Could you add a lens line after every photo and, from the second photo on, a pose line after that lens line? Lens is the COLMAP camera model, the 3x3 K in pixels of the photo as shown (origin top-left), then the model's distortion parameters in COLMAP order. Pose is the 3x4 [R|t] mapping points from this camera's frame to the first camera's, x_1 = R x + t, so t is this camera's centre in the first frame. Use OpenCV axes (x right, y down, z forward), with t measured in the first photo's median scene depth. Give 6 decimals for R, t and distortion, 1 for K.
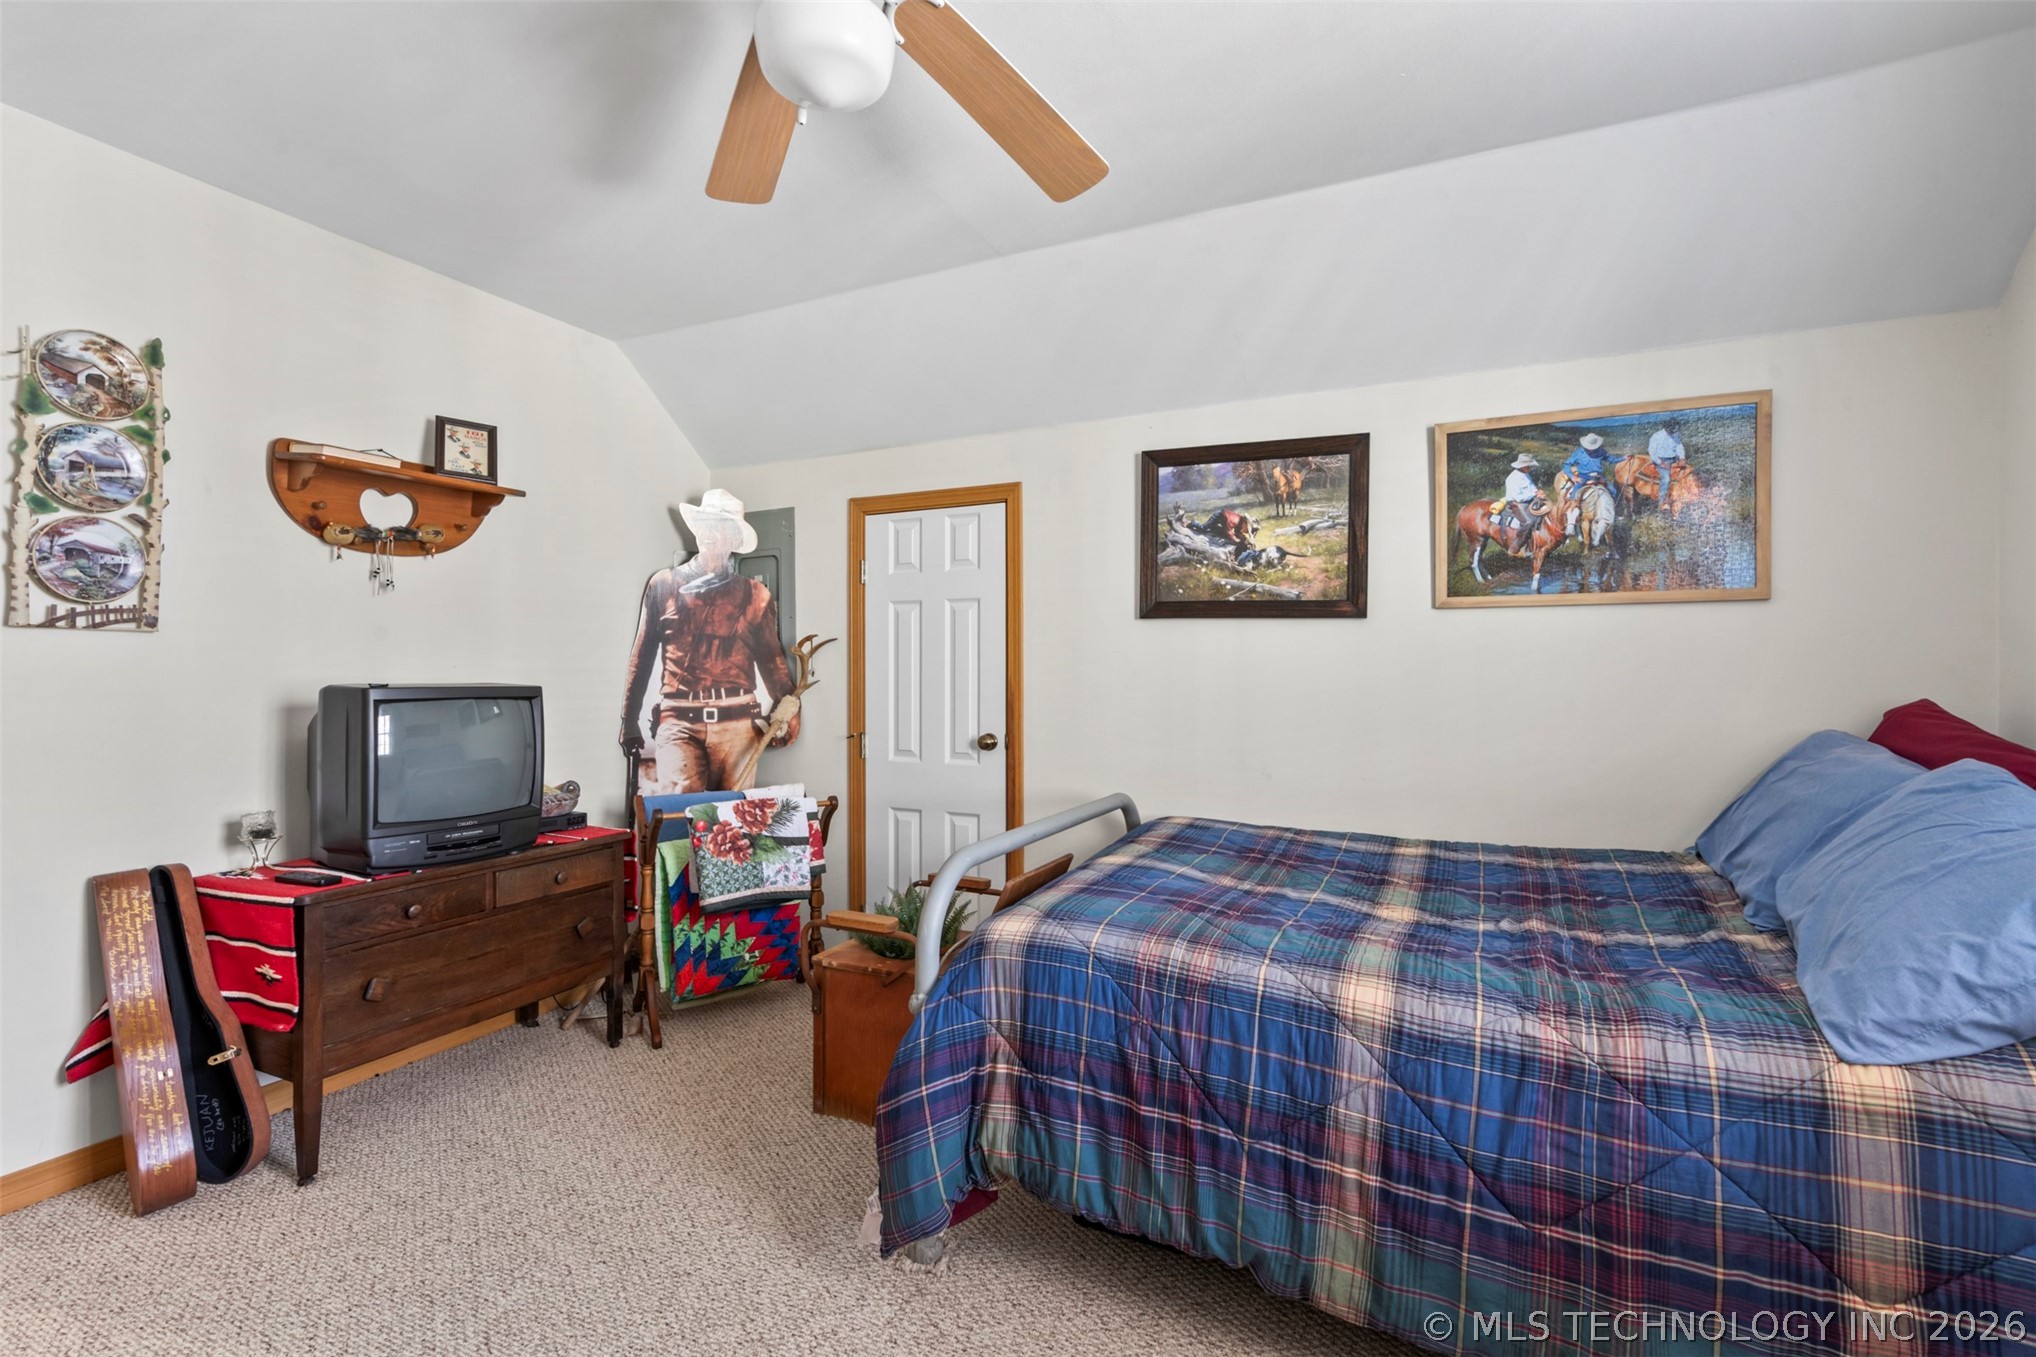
lens RADIAL K [[922.9, 0, 1011.3], [0, 922.9, 672.9], [0, 0, 1]] dist [-0.003171, 0.000764]
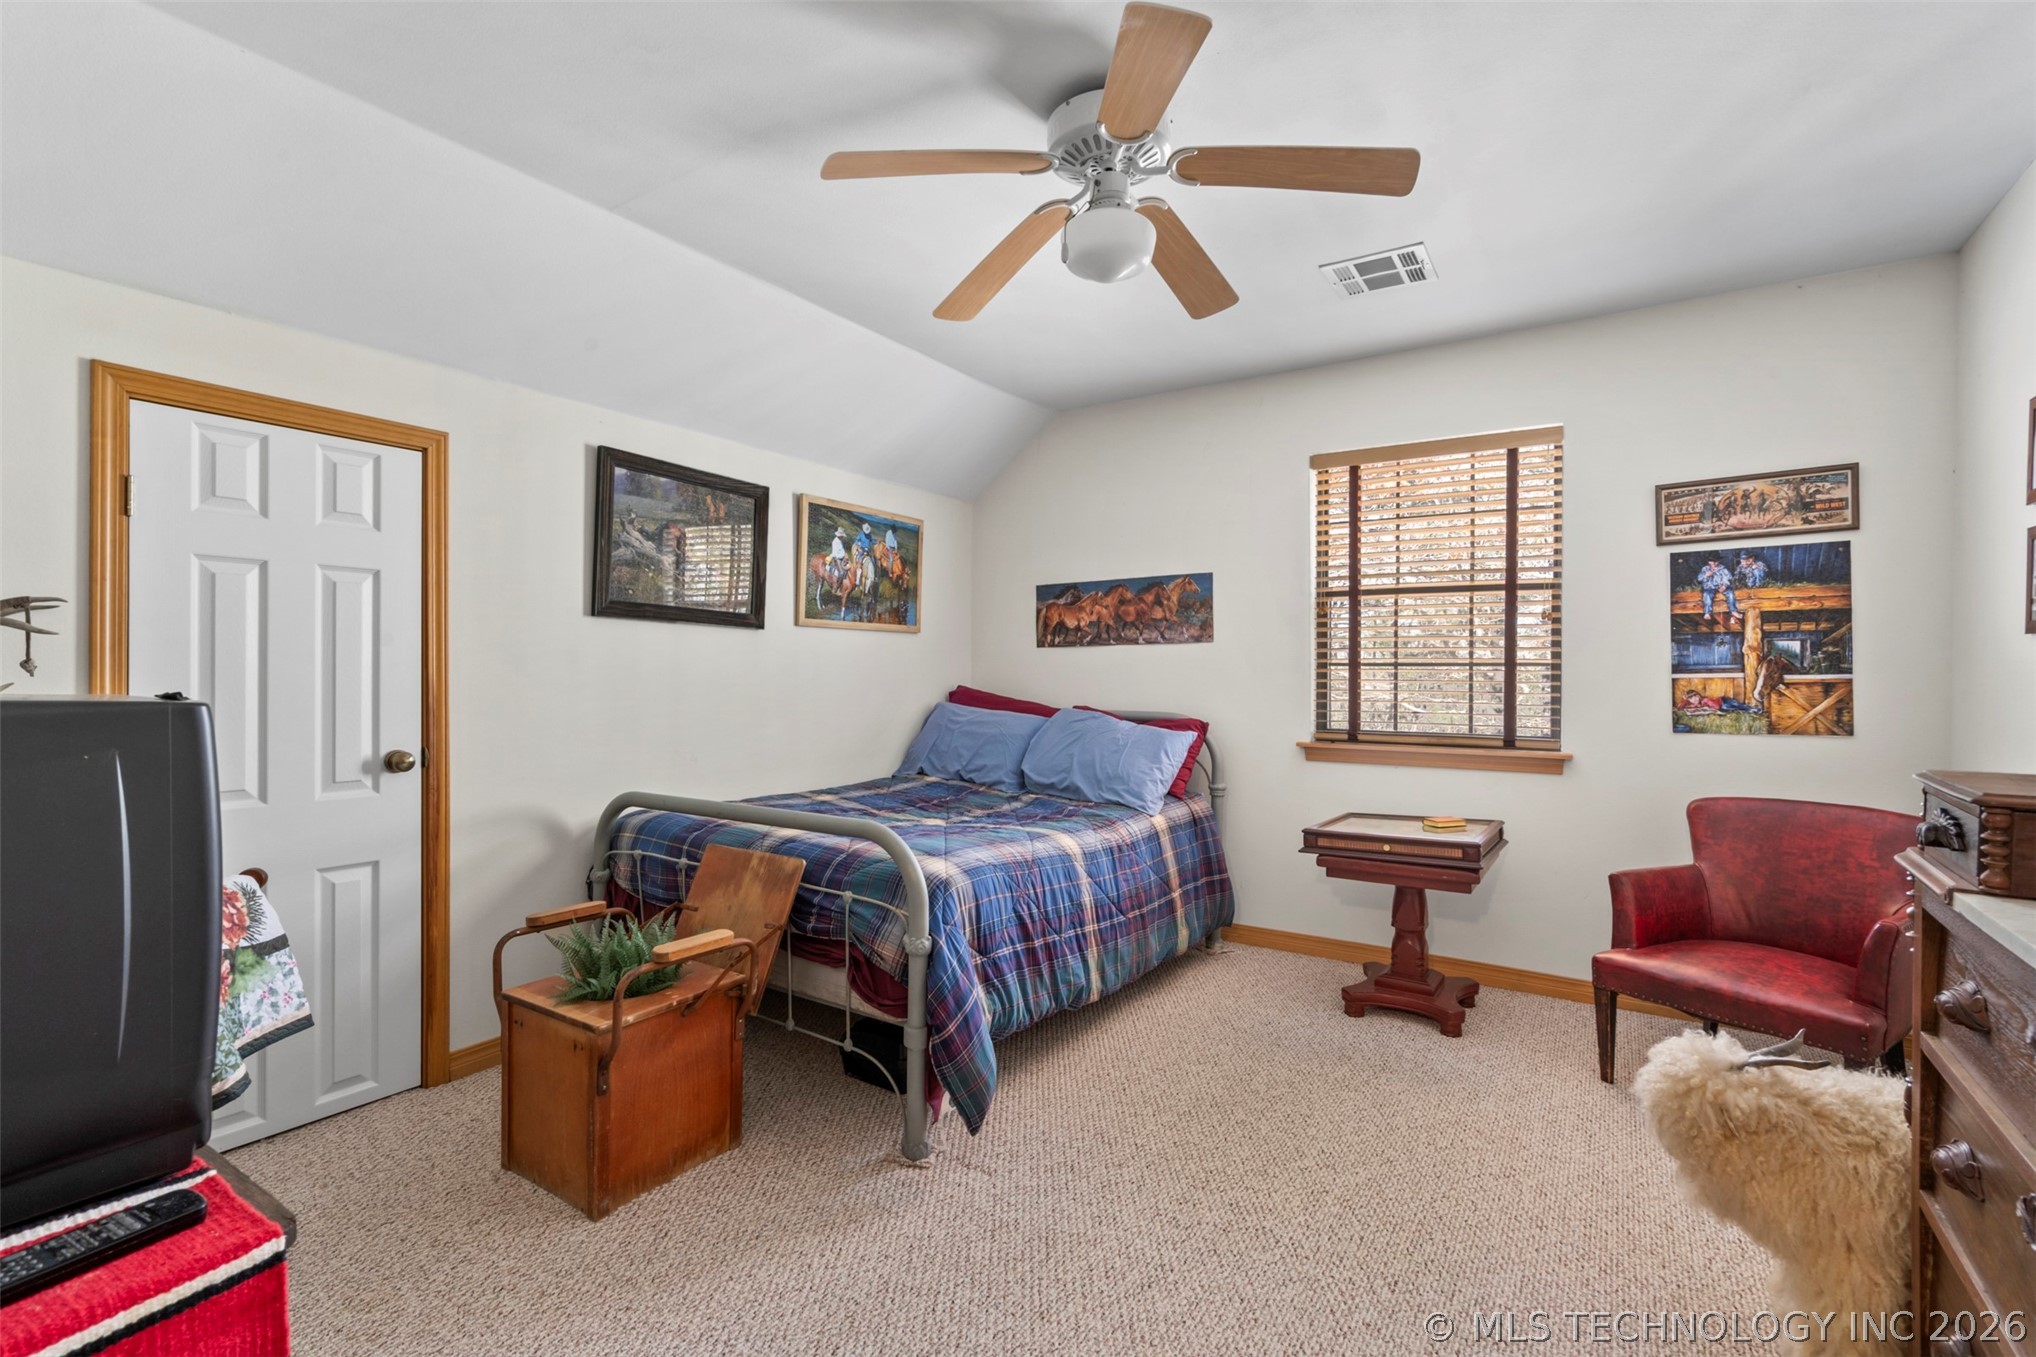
lens RADIAL K [[922.9, 0, 1011.9], [0, 922.9, 676.4], [0, 0, 1]] dist [-0.003171, 0.000764]
pose [[0.139305, -0.003656, 0.990243, -0.816531], [-0.004296, 0.999982, 0.004296, -0.000672], [-0.990240, -0.004853, 0.139287, 0.457241]]
